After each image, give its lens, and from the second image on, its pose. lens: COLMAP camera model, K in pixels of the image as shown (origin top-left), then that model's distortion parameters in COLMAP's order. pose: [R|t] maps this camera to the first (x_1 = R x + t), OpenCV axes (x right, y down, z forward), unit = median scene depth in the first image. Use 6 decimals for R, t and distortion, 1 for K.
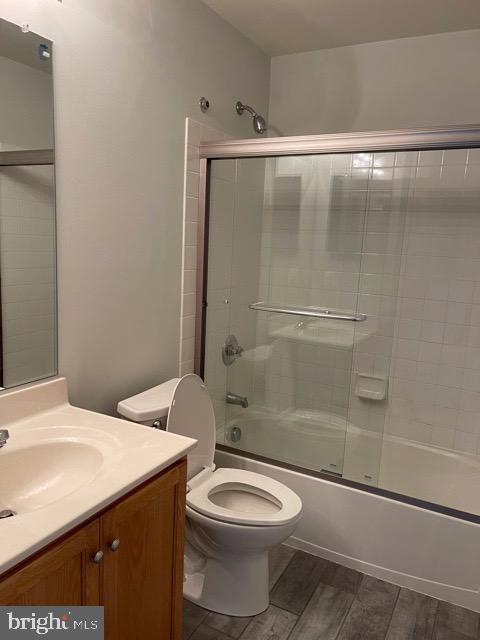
lens RADIAL K [[481.0, 0, 237.2], [0, 481.0, 322.1], [0, 0, 1]] dist [0.075624, -0.102041]
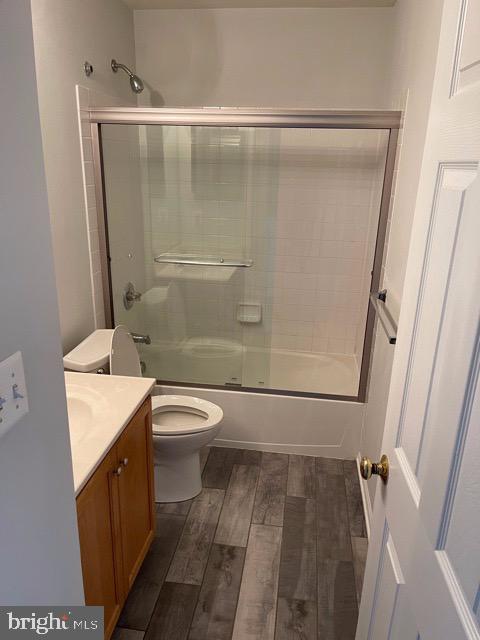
lens RADIAL K [[481.0, 0, 237.2], [0, 481.0, 322.1], [0, 0, 1]] dist [0.075624, -0.102041]
pose [[0.939400, -0.131794, 0.316477, -0.177357], [0.077448, 0.980871, 0.178586, -0.078393], [-0.333960, -0.143253, 0.931638, -0.169497]]
